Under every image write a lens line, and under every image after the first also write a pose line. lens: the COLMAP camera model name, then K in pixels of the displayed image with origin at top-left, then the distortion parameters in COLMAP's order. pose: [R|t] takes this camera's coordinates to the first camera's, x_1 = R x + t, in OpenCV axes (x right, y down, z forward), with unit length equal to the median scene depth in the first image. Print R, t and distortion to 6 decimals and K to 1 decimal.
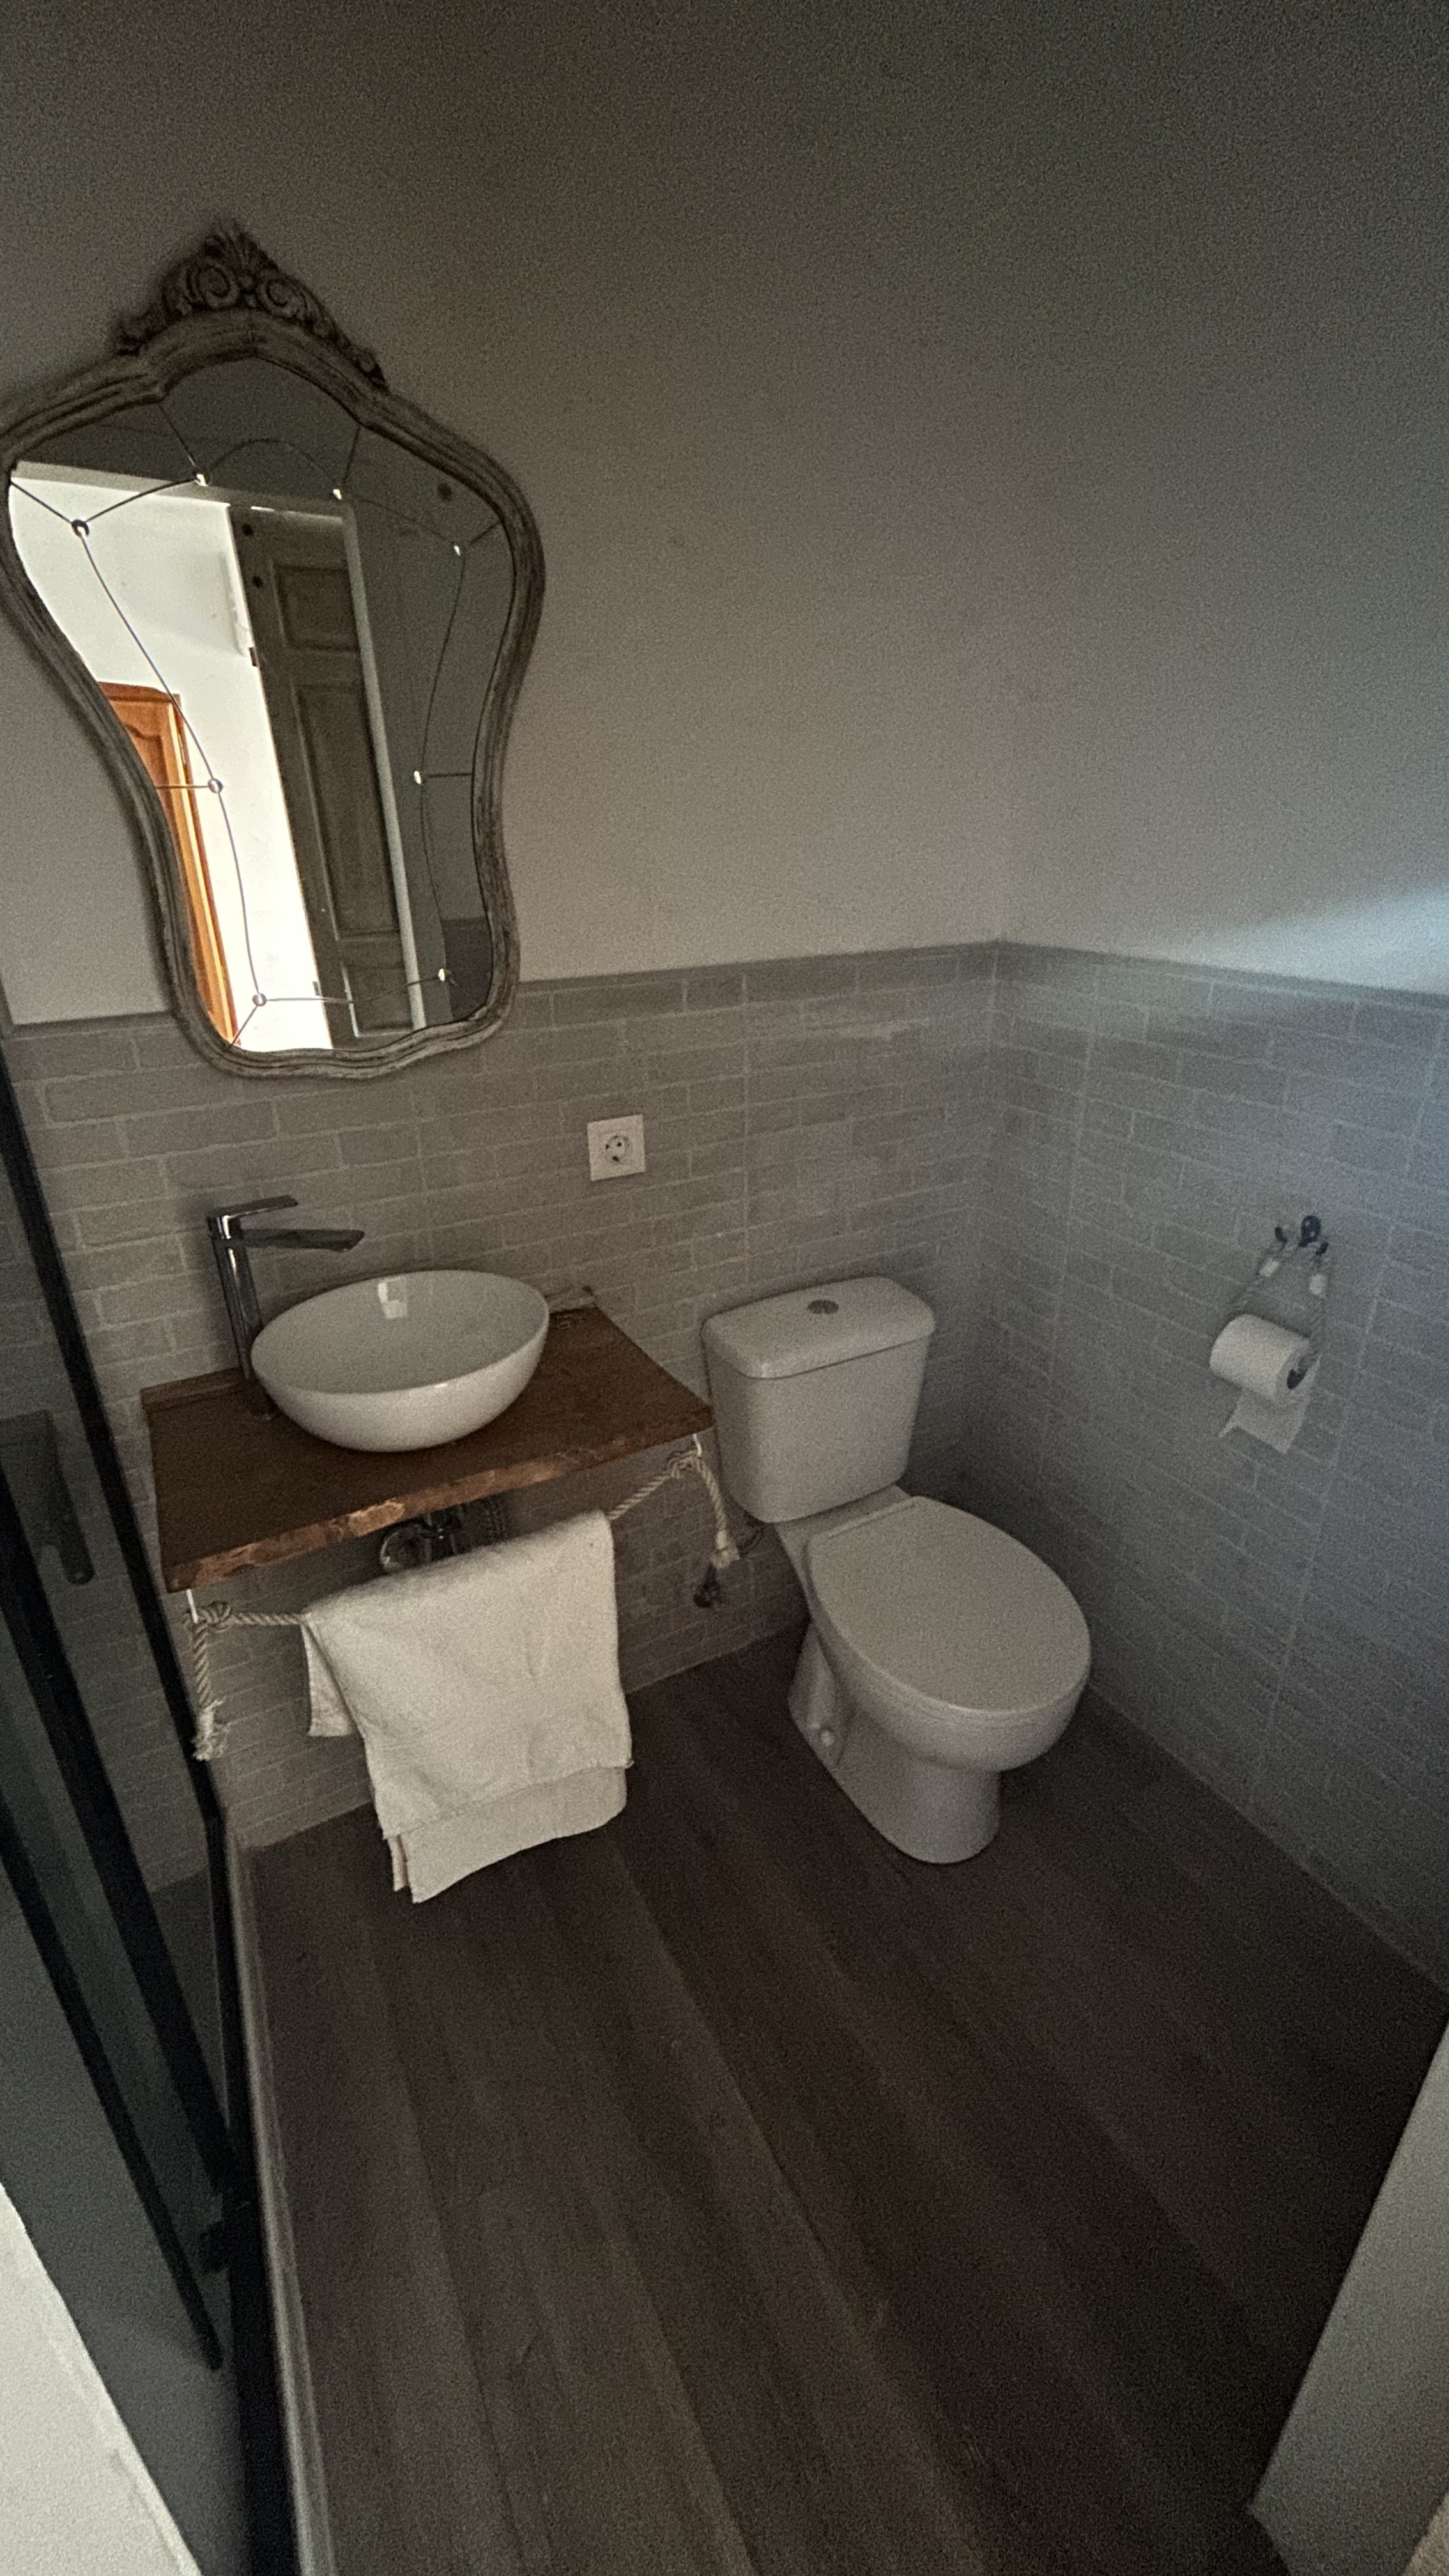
lens RADIAL K [[1047.4, 0, 724.3], [0, 1047.4, 1275.0], [0, 0, 1]] dist [0.001078, 0.001469]
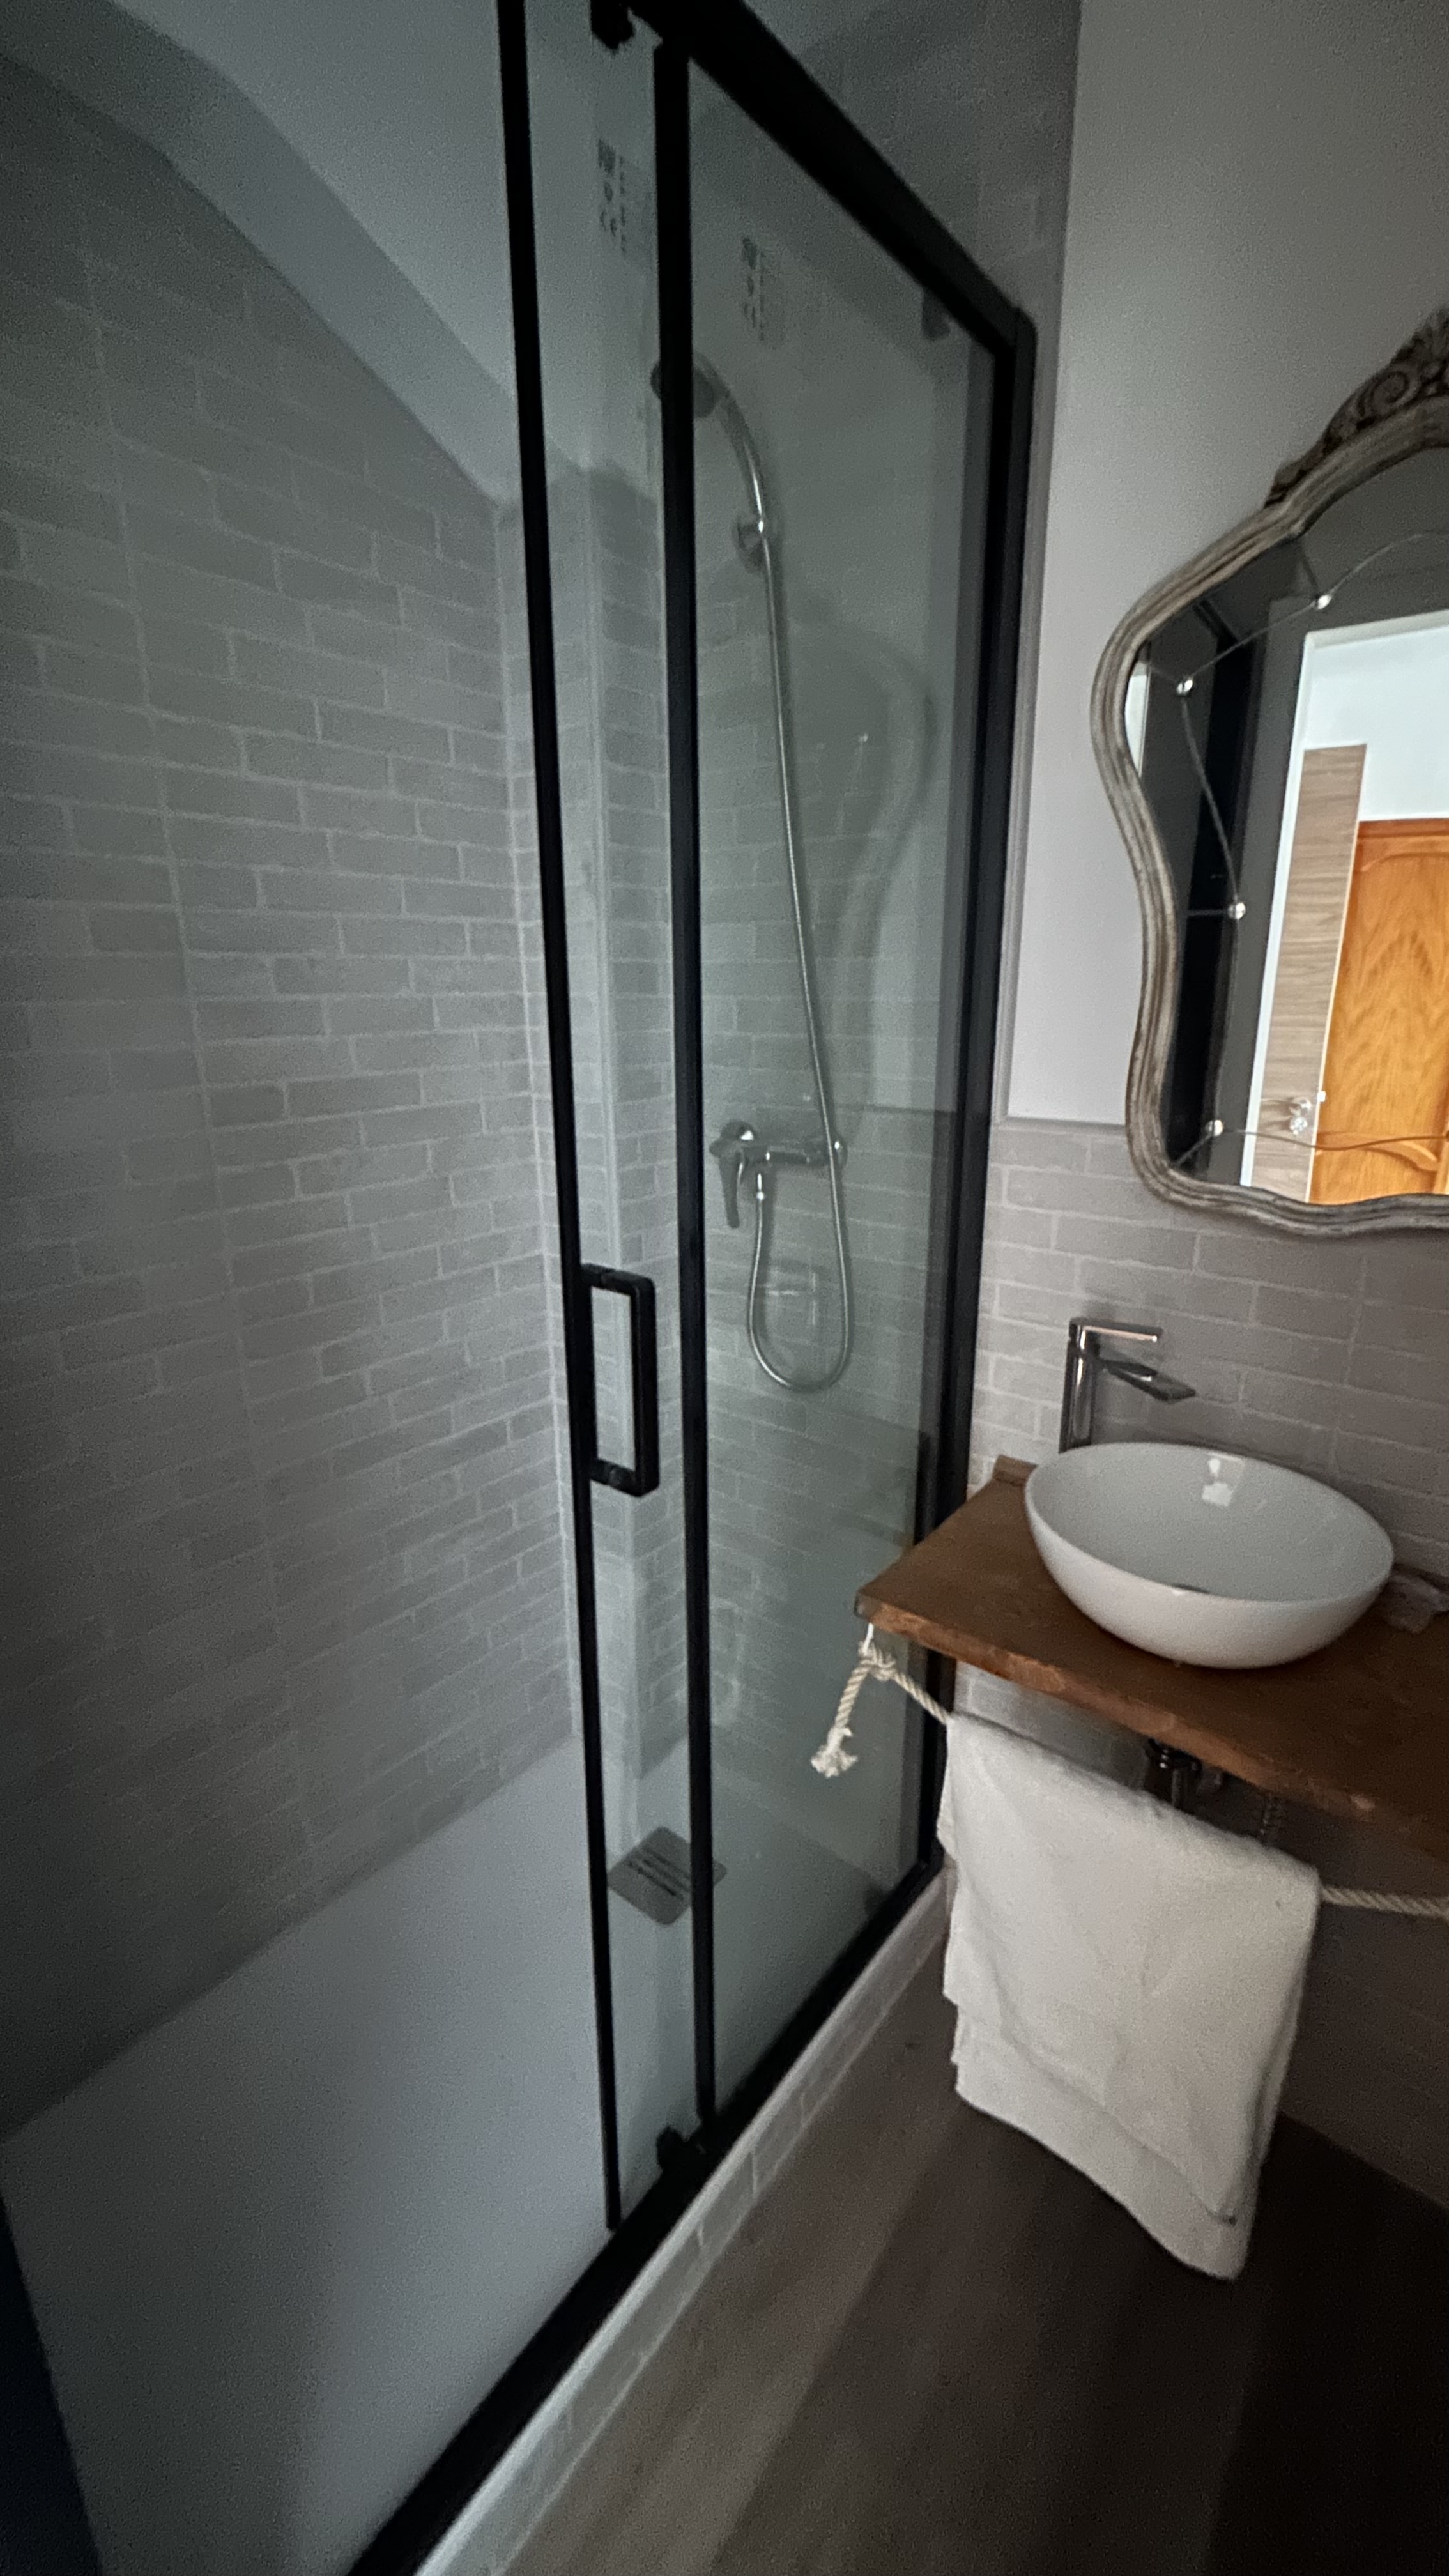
lens RADIAL K [[1047.4, 0, 720.2], [0, 1047.4, 1277.6], [0, 0, 1]] dist [0.001078, 0.001469]
pose [[0.400495, 0.270900, -0.875338, 0.240056], [-0.363653, 0.923834, 0.119526, -0.089243], [0.841047, 0.270449, 0.468505, 0.218981]]
